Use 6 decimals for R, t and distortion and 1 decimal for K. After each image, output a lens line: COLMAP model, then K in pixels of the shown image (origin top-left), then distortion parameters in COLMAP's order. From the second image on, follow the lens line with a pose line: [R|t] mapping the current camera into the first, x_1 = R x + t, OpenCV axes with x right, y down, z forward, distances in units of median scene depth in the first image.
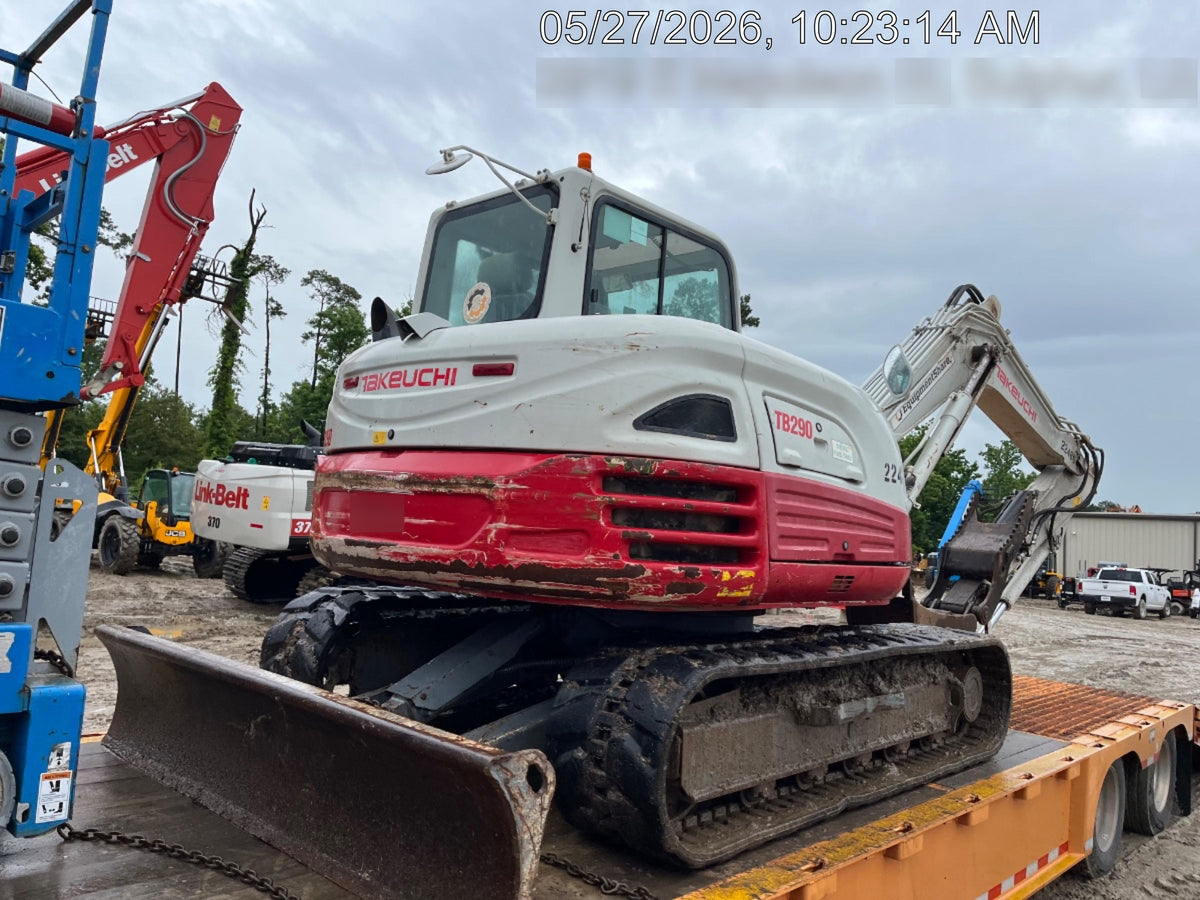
lens RADIAL K [[893.8, 0, 601.5], [0, 893.8, 445.2], [0, 0, 1]] dist [0.084599, -0.116065]
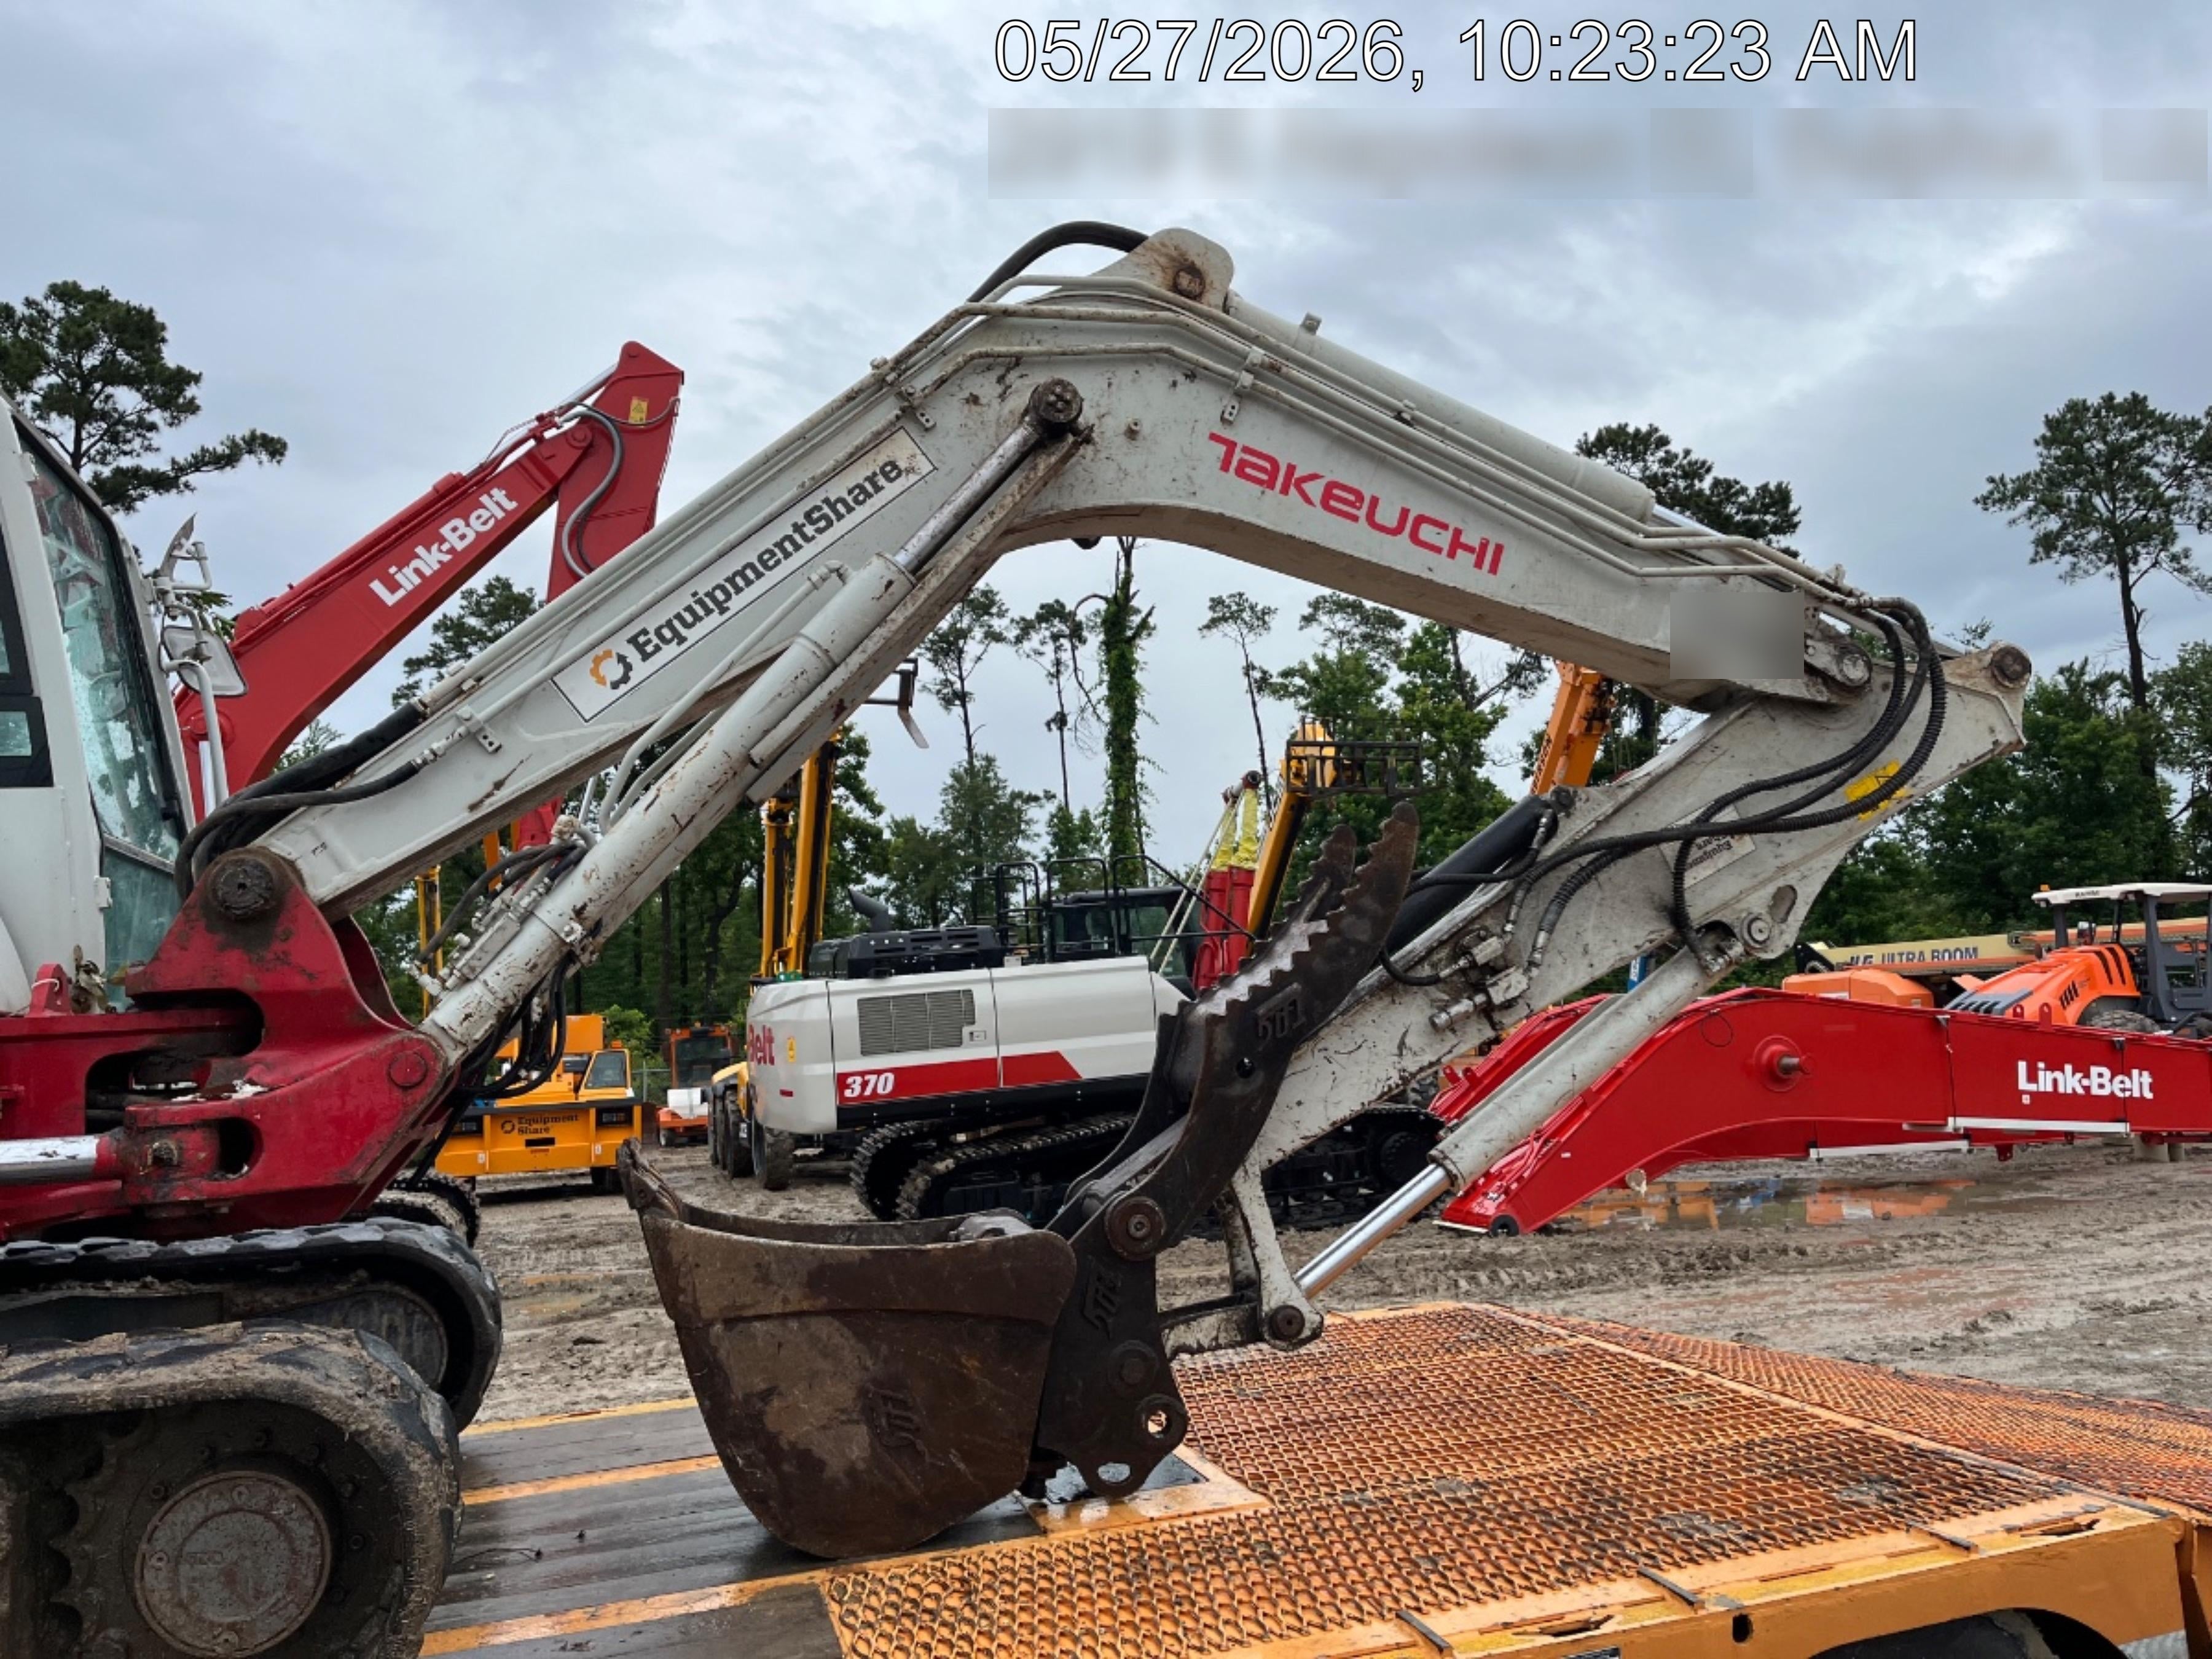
lens RADIAL K [[1662.3, 0, 1062.7], [0, 1662.3, 833.6], [0, 0, 1]] dist [0.087538, -0.124554]
pose [[0.854727, -0.179041, -0.487223, 1.359590], [0.162992, 0.983730, -0.075561, 0.180595], [0.492824, -0.014829, 0.870003, 0.940447]]
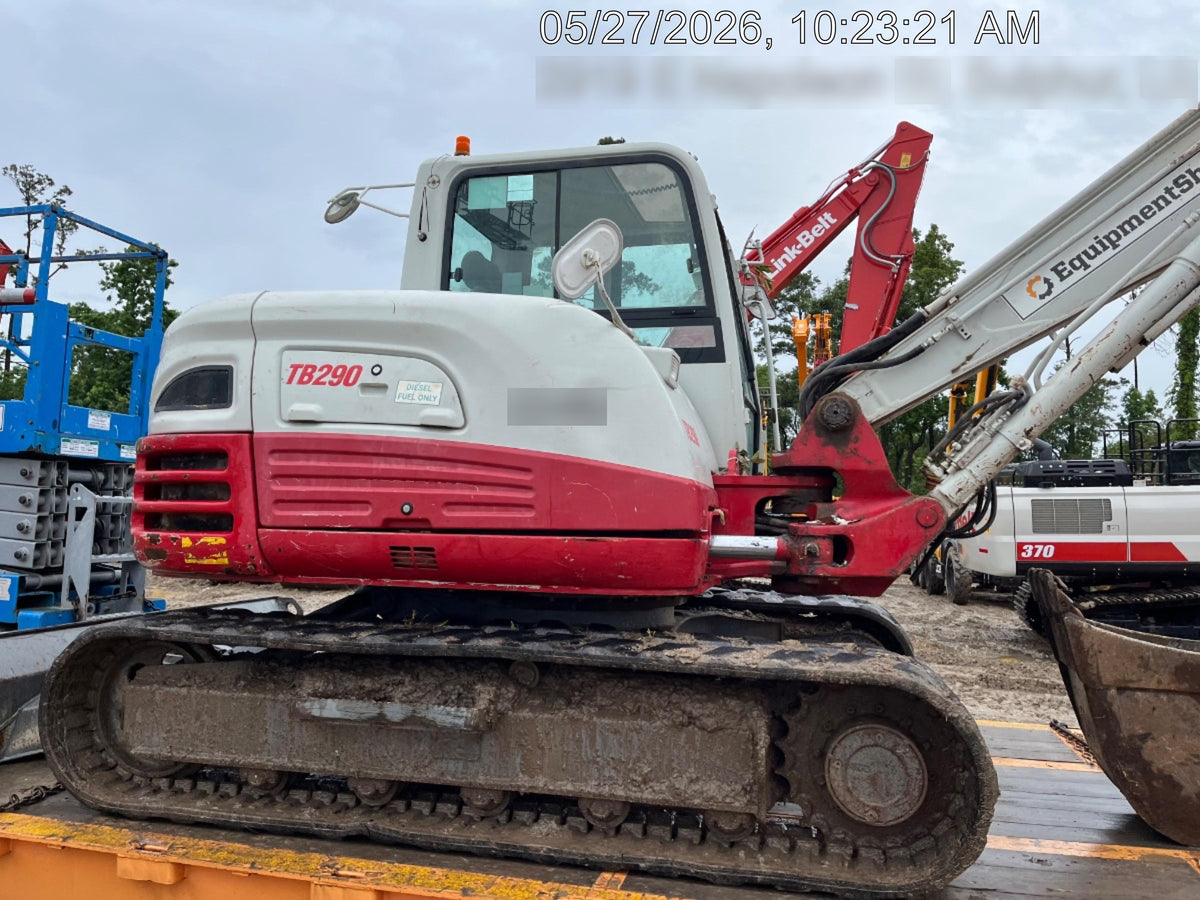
lens RADIAL K [[893.8, 0, 601.5], [0, 893.8, 445.2], [0, 0, 1]] dist [0.084599, -0.116065]
pose [[0.497268, -0.126977, -0.858255, 1.176612], [0.088213, 0.991505, -0.095581, 0.165260], [0.863101, -0.028180, 0.504245, 0.839650]]
